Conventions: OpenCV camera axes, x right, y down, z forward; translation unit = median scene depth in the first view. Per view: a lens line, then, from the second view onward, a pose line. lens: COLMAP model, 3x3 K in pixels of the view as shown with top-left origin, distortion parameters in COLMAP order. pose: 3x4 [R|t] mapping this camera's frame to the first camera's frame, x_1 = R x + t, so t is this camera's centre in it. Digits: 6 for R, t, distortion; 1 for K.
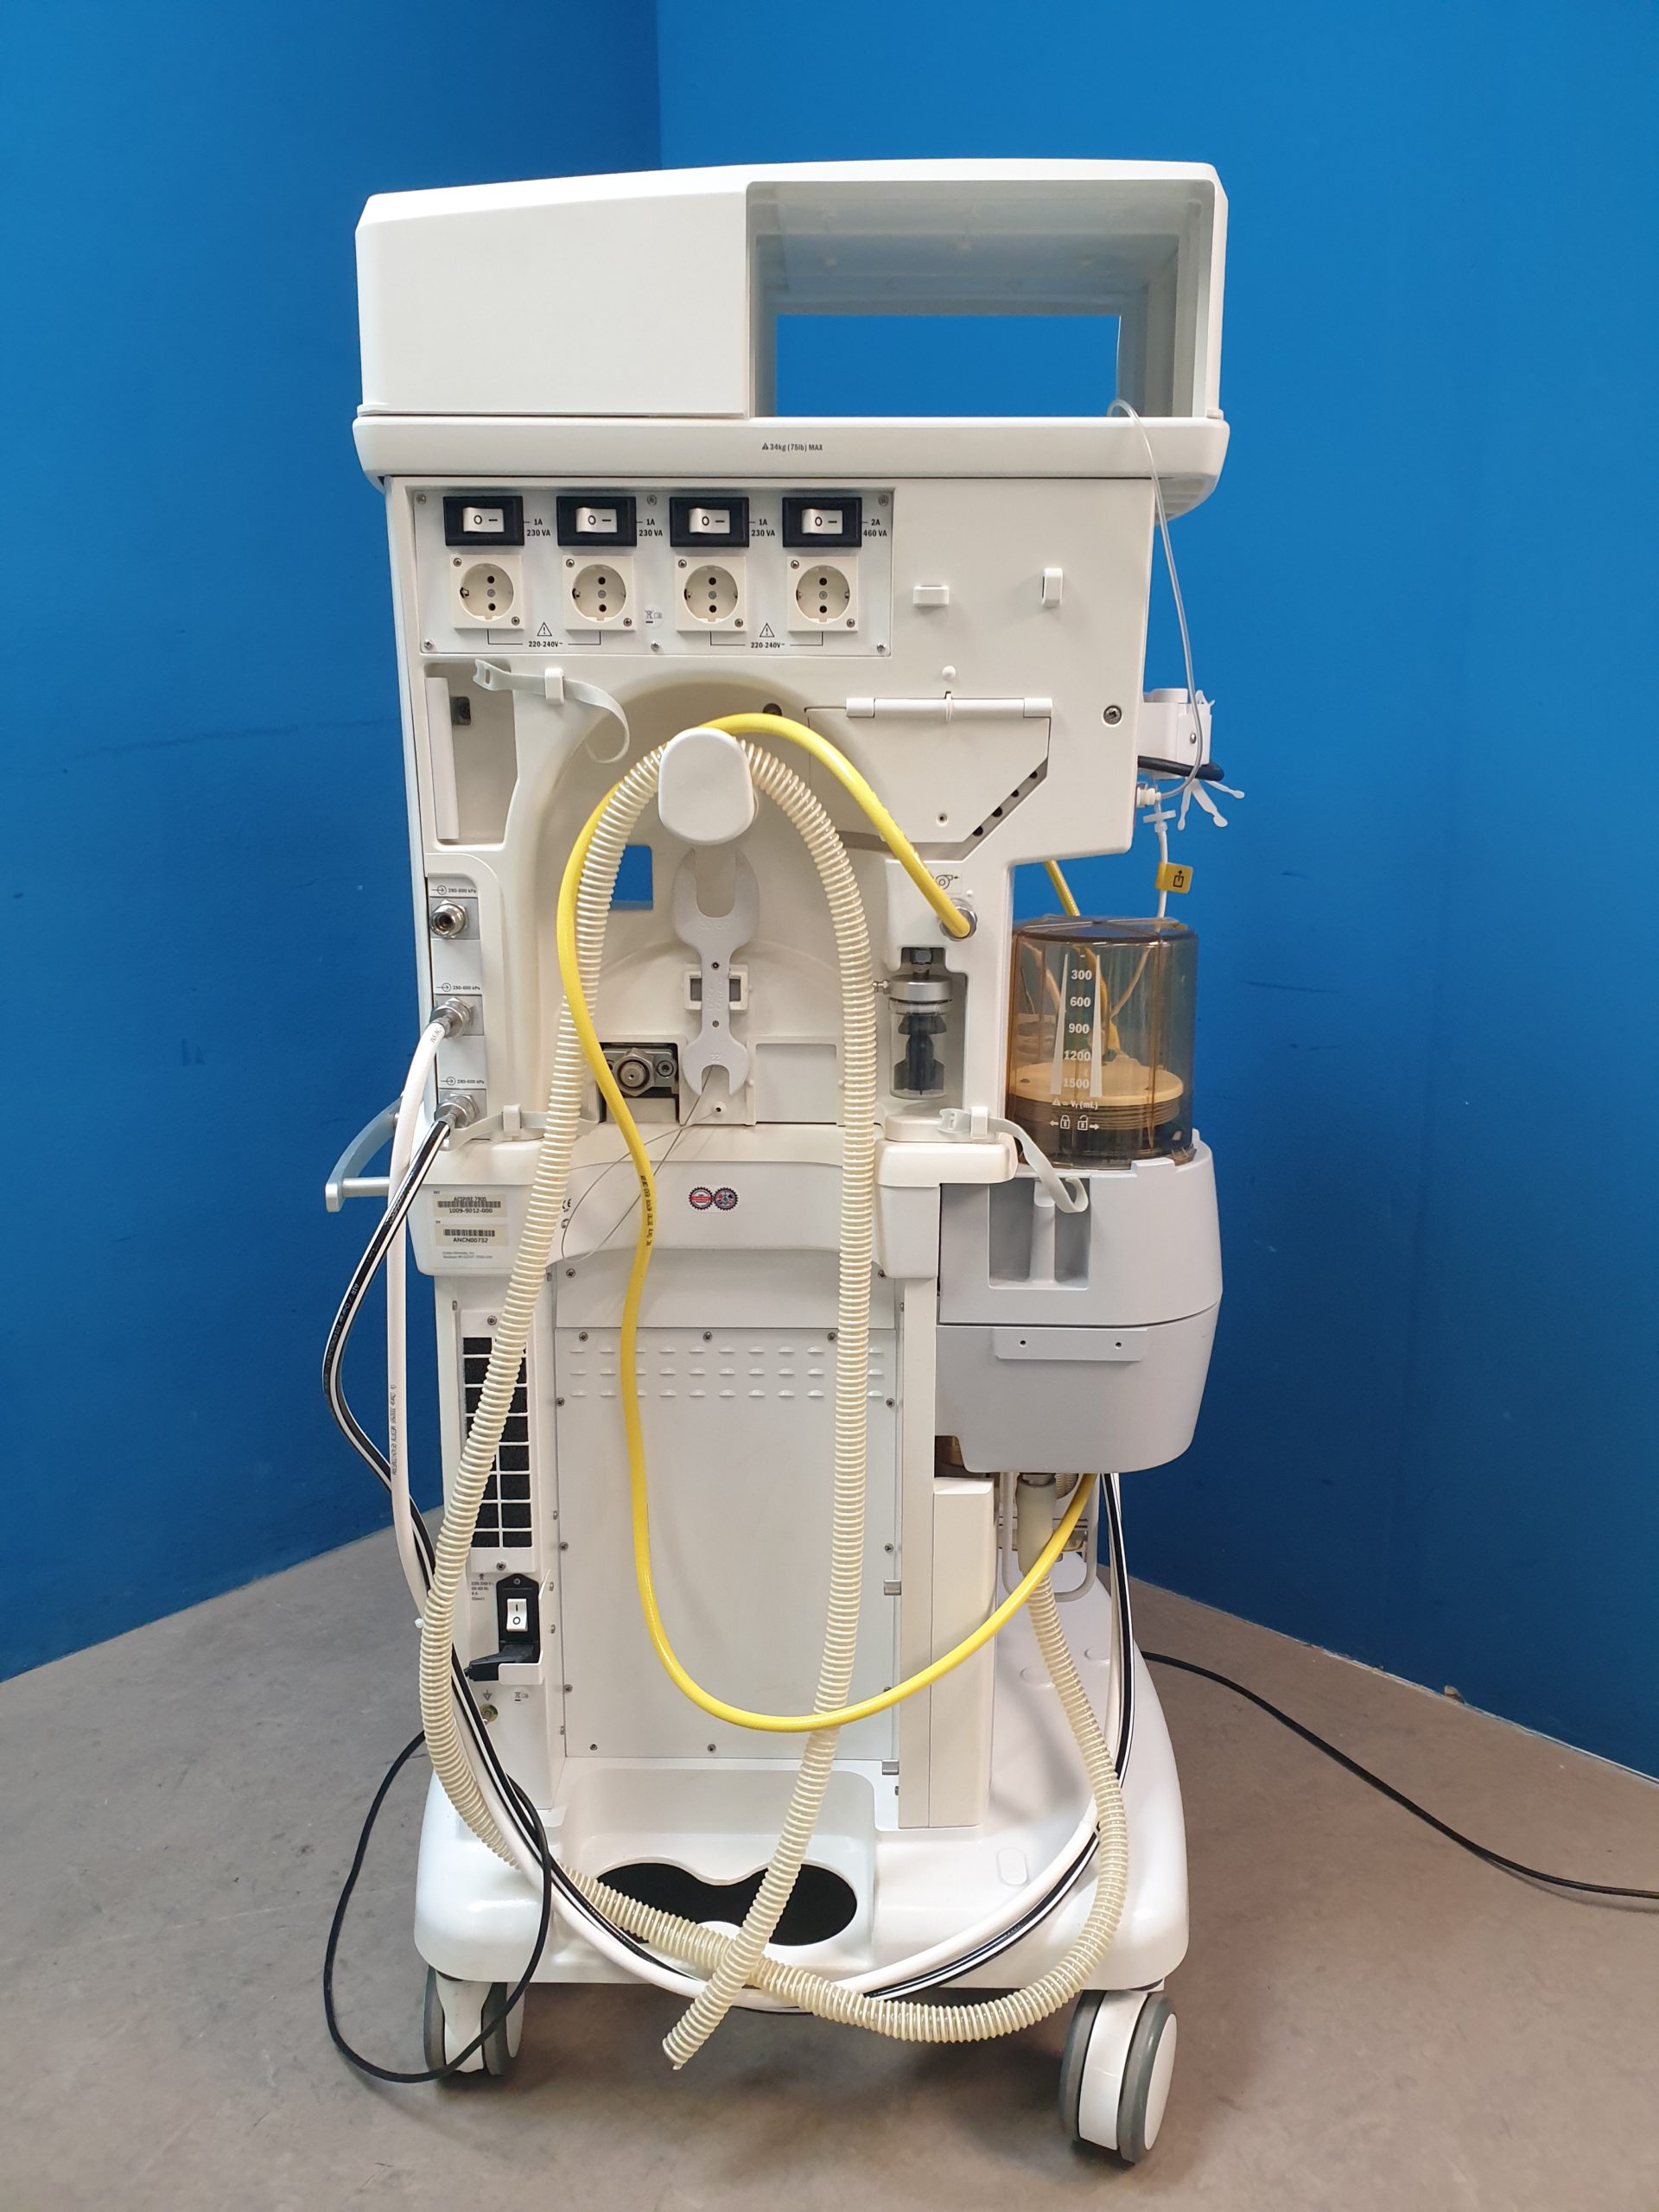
lens RADIAL K [[1684.7, 0, 829.5], [0, 1684.7, 1106.0], [0, 0, 1]] dist [0.003798, 0.001719]
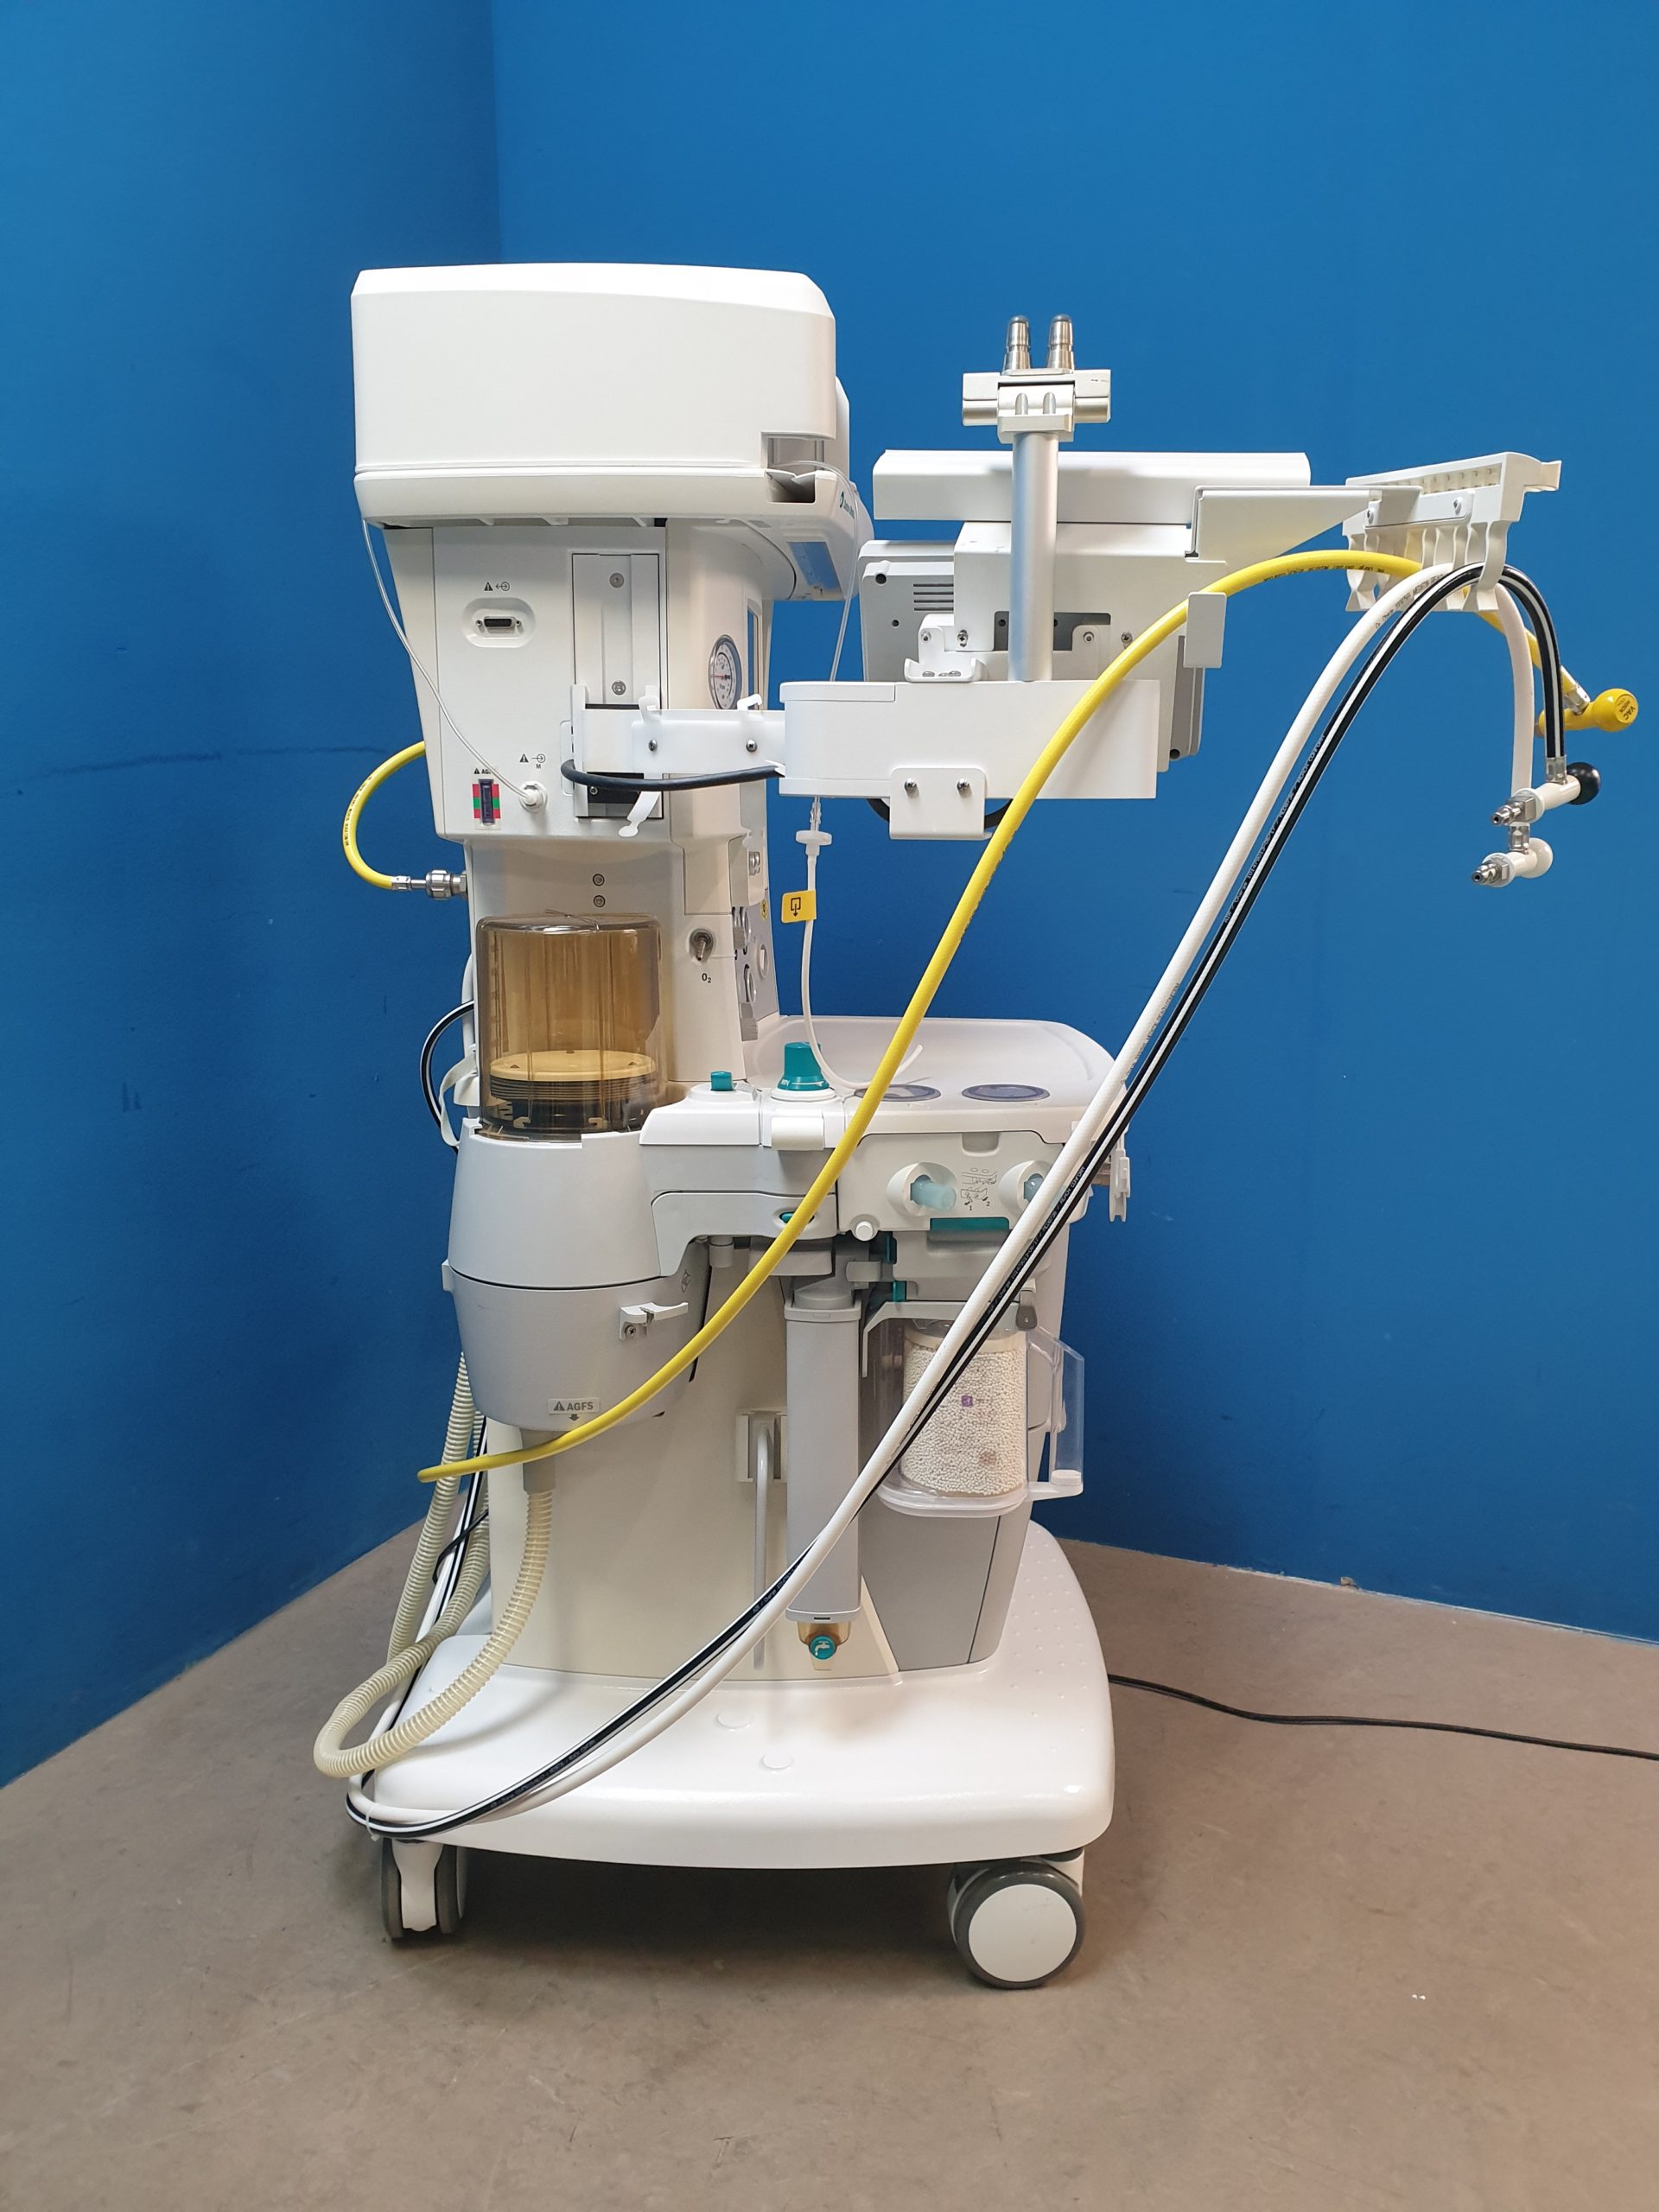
lens RADIAL K [[1685.6, 0, 829.5], [0, 1685.6, 1106.0], [0, 0, 1]] dist [0.009839, 0.004666]
pose [[0.940778, -0.051228, 0.335130, -0.435455], [0.066768, 0.997154, -0.035006, 0.041986], [-0.332383, 0.055309, 0.941521, -0.009805]]
